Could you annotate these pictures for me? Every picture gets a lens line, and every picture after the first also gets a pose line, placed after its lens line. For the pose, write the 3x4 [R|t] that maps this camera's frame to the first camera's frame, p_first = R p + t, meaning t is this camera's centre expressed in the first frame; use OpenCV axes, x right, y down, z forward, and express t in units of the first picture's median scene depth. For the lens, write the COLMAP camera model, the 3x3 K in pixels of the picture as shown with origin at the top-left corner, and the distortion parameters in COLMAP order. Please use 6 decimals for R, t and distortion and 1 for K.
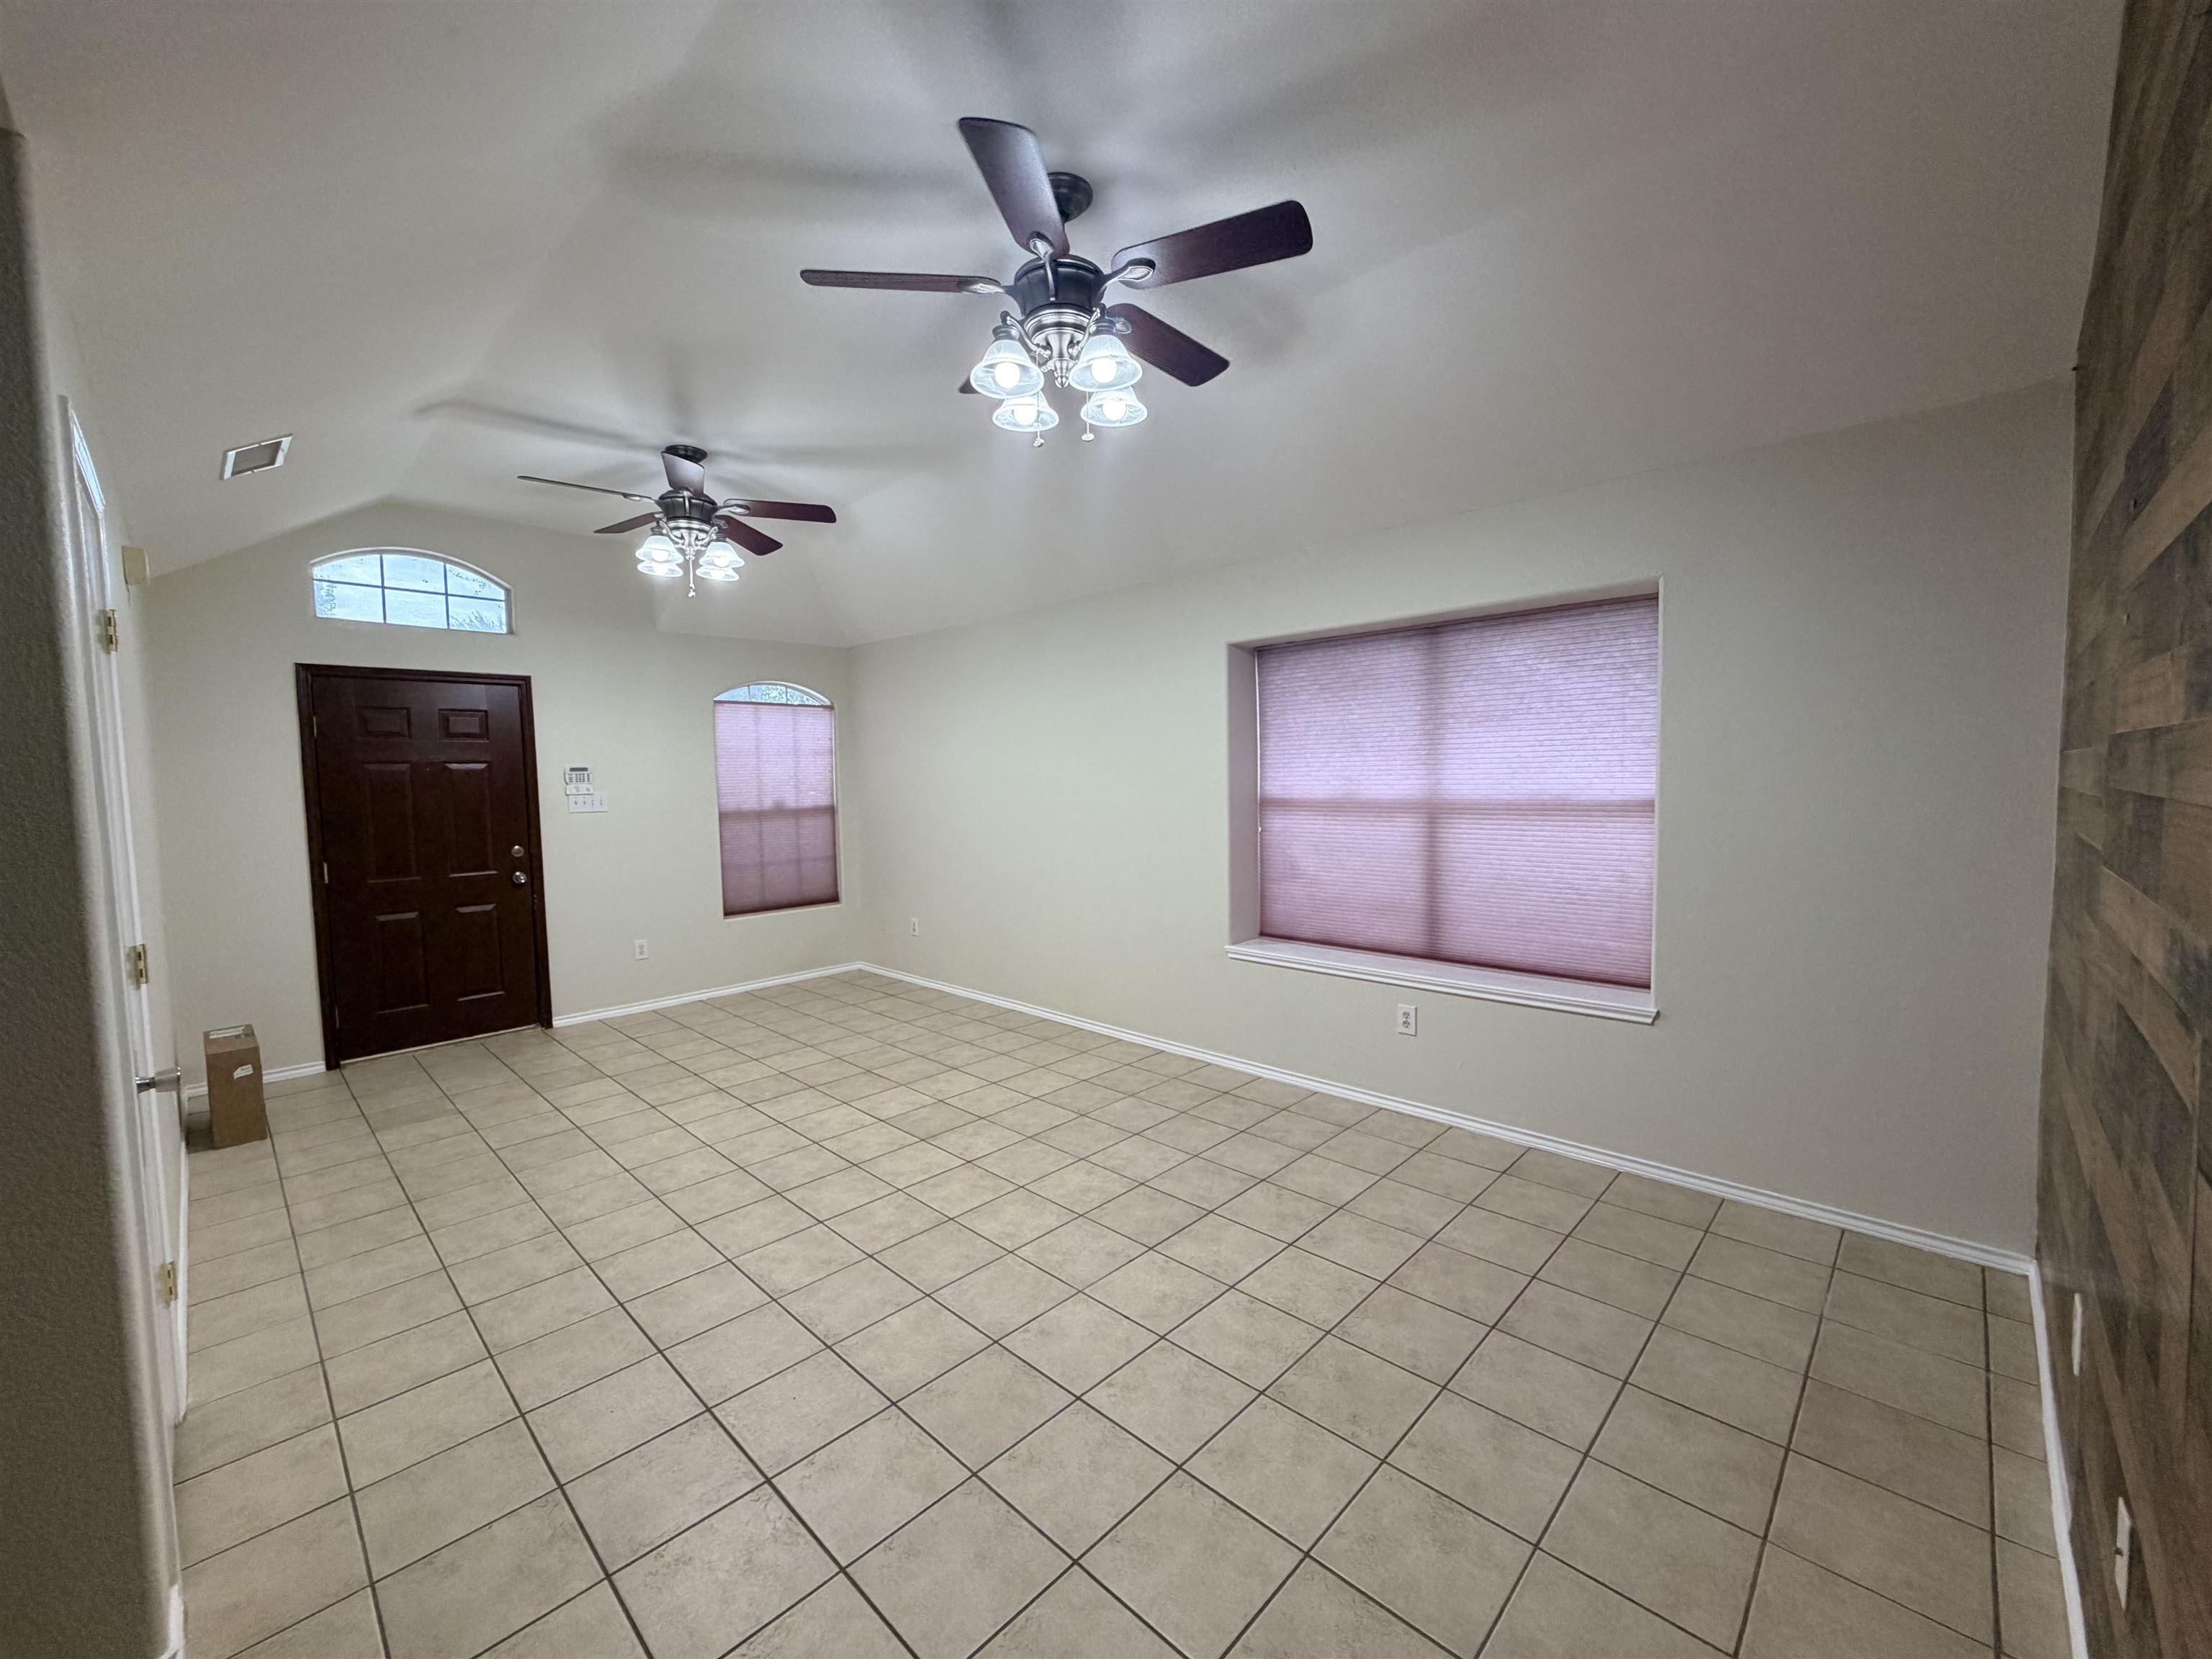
lens RADIAL K [[882.7, 0, 1099.8], [0, 882.7, 826.5], [0, 0, 1]] dist [0.000117, 0.000116]
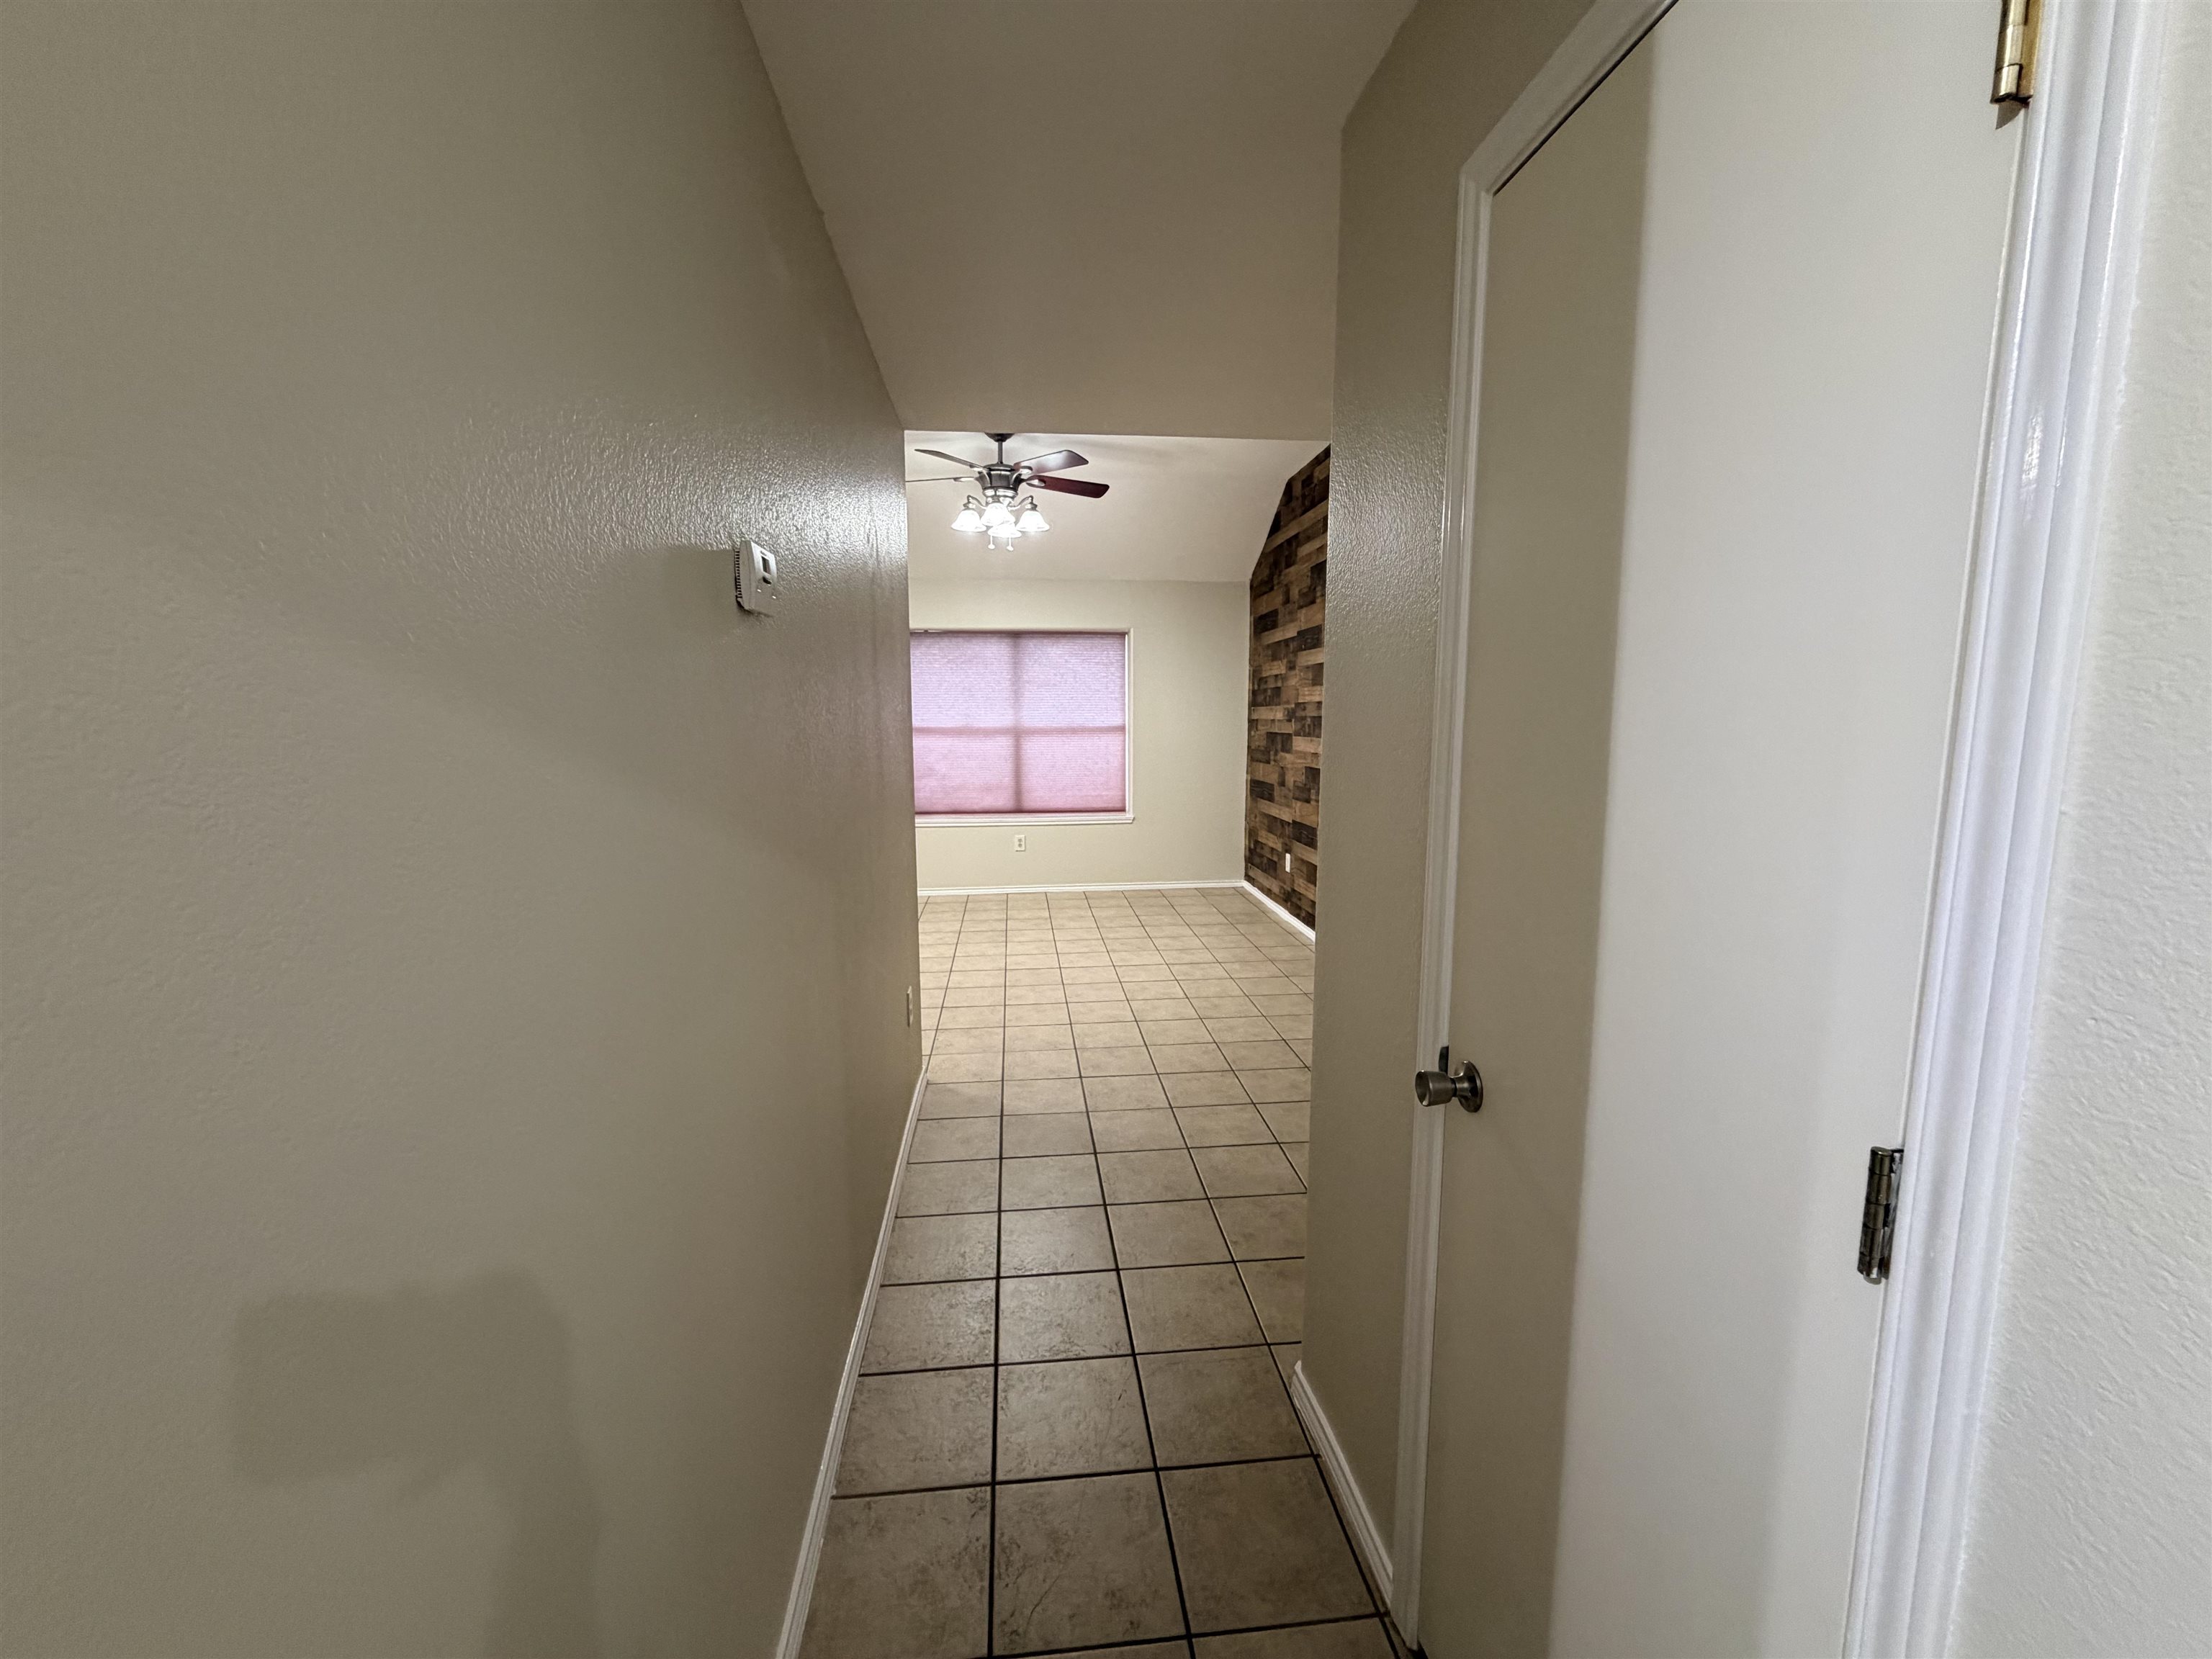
lens RADIAL K [[882.7, 0, 1099.8], [0, 882.7, 826.5], [0, 0, 1]] dist [0.000117, 0.000116]
pose [[0.644694, -0.077189, 0.760533, -1.078046], [0.036152, 0.996854, 0.070529, 0.061994], [-0.763585, -0.017975, 0.645457, -0.383294]]
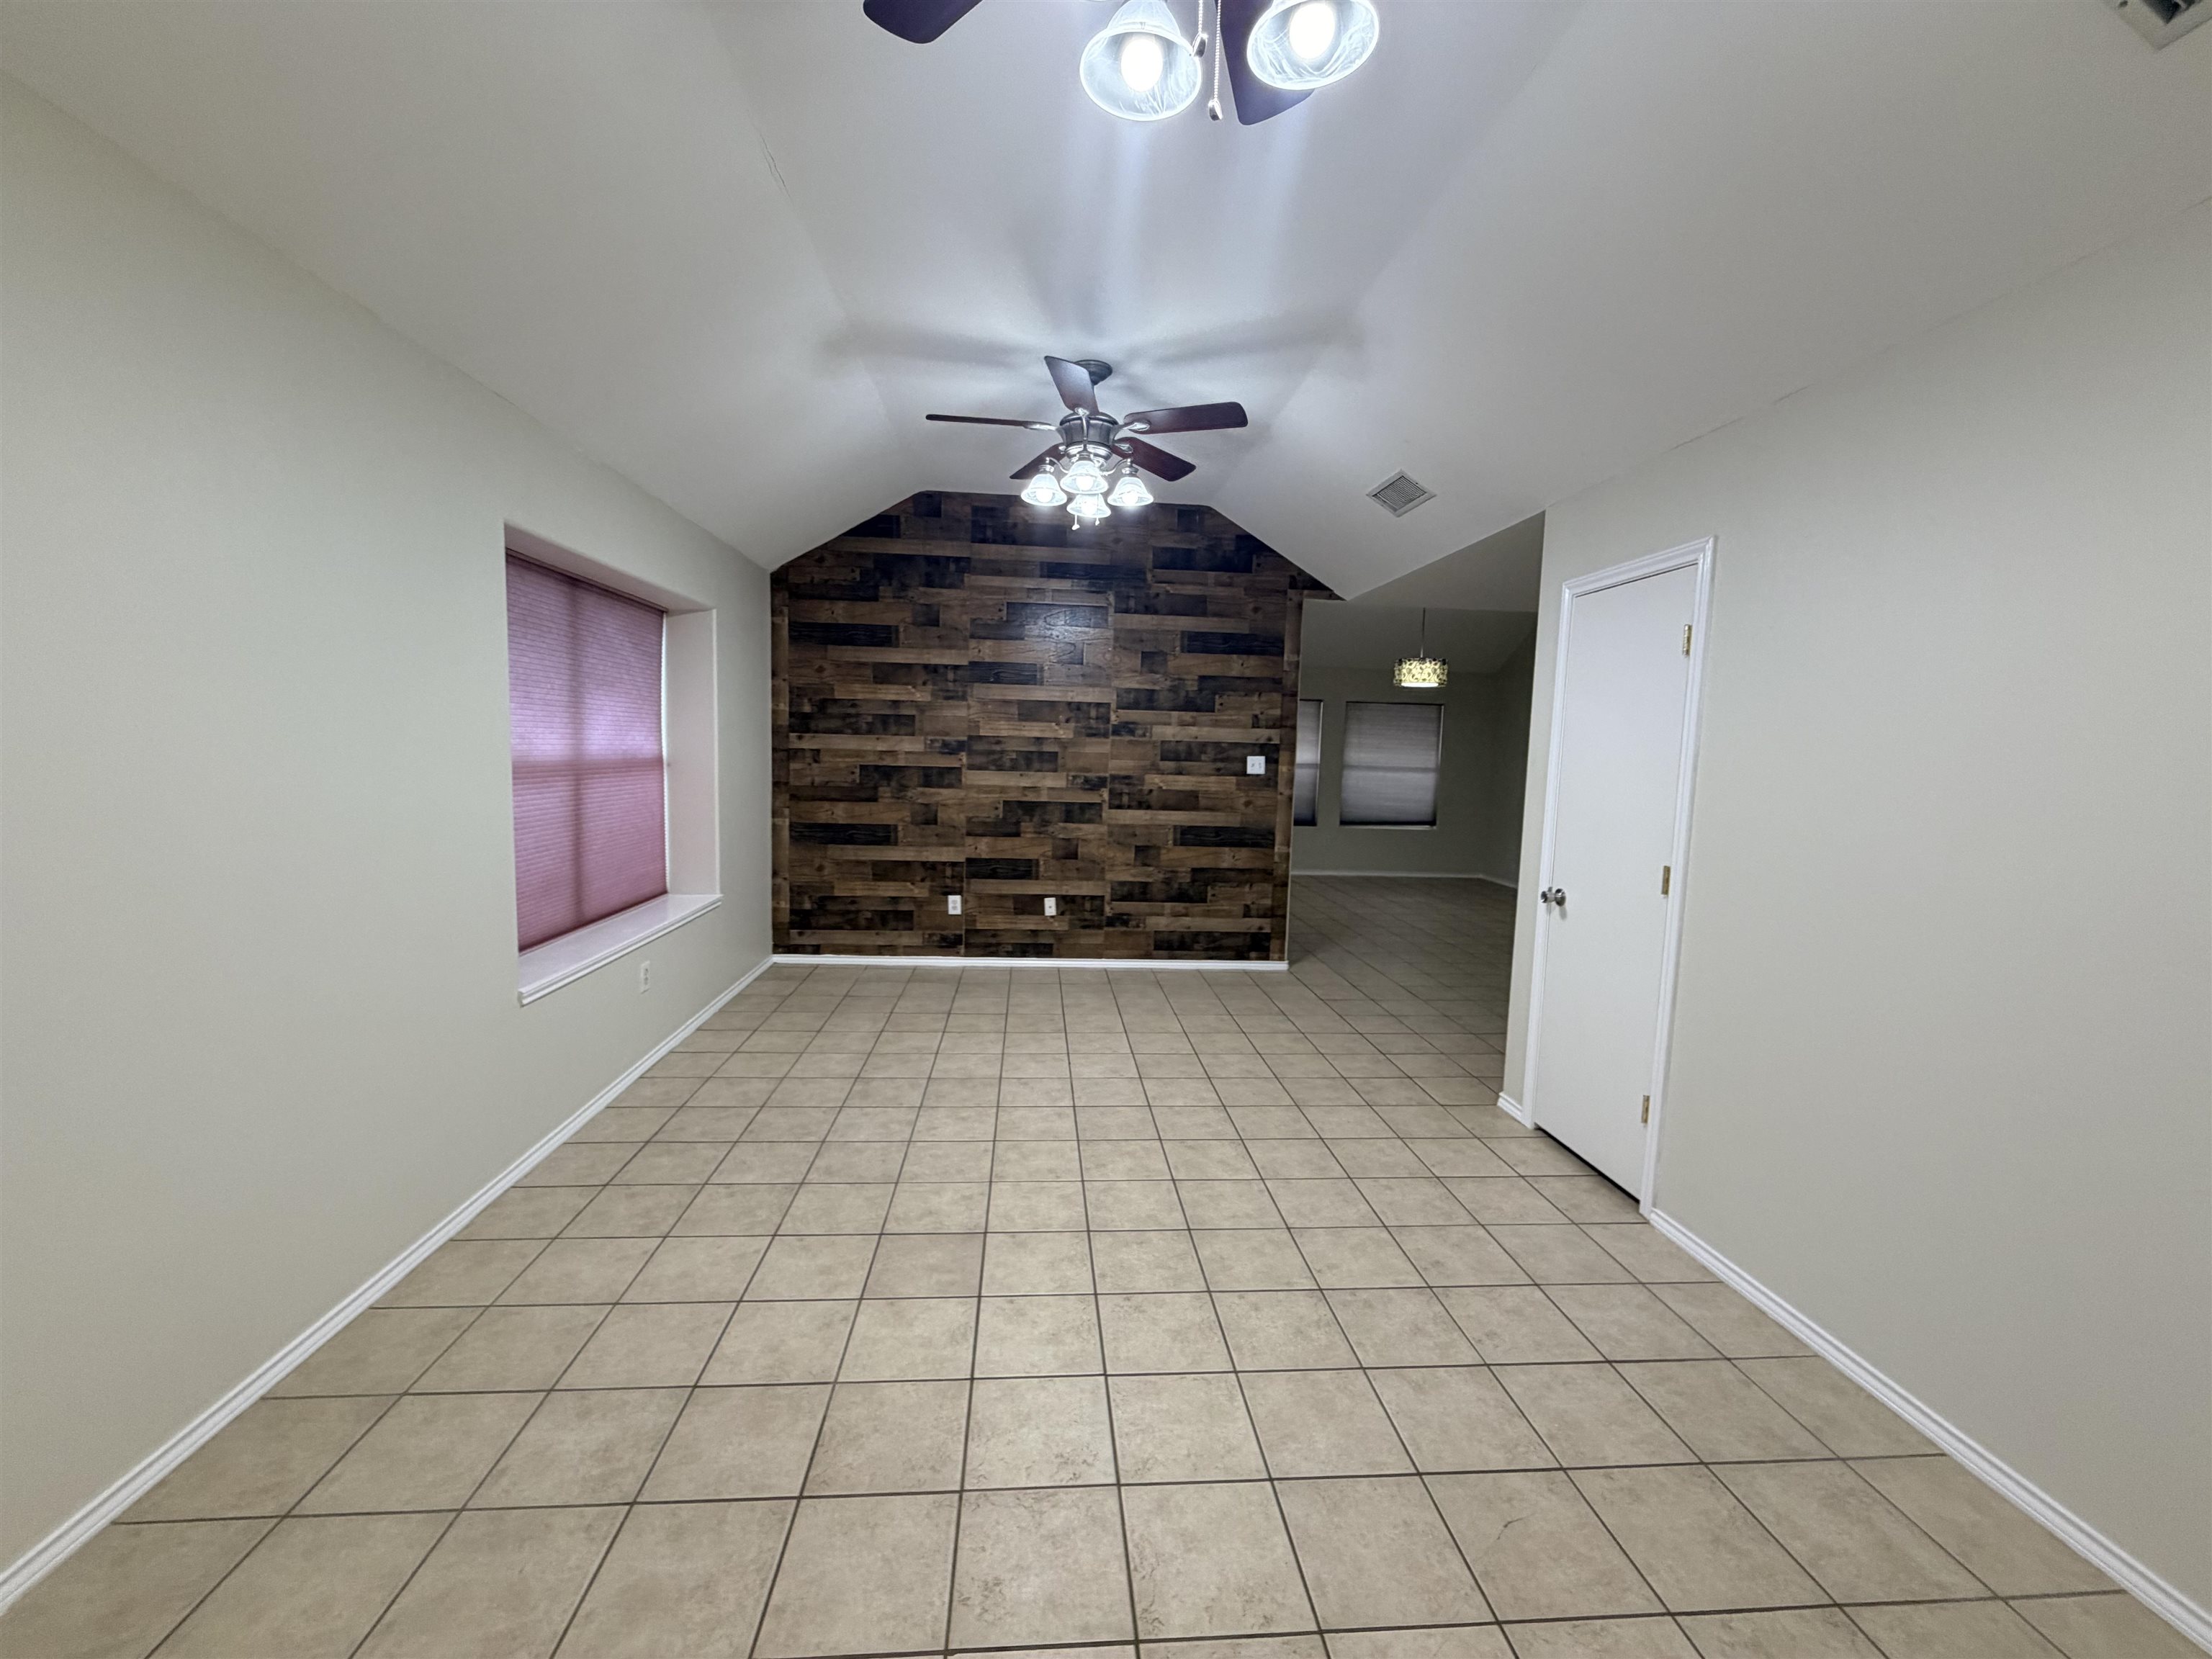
lens RADIAL K [[876.3, 0, 1104.7], [0, 876.3, 835.1], [0, 0, 1]] dist [-0.001001, -0.000059]
pose [[-0.753260, -0.068106, 0.654187, -0.773057], [0.024901, 0.990958, 0.131838, -0.069946], [-0.657251, 0.115598, -0.744753, 1.529017]]
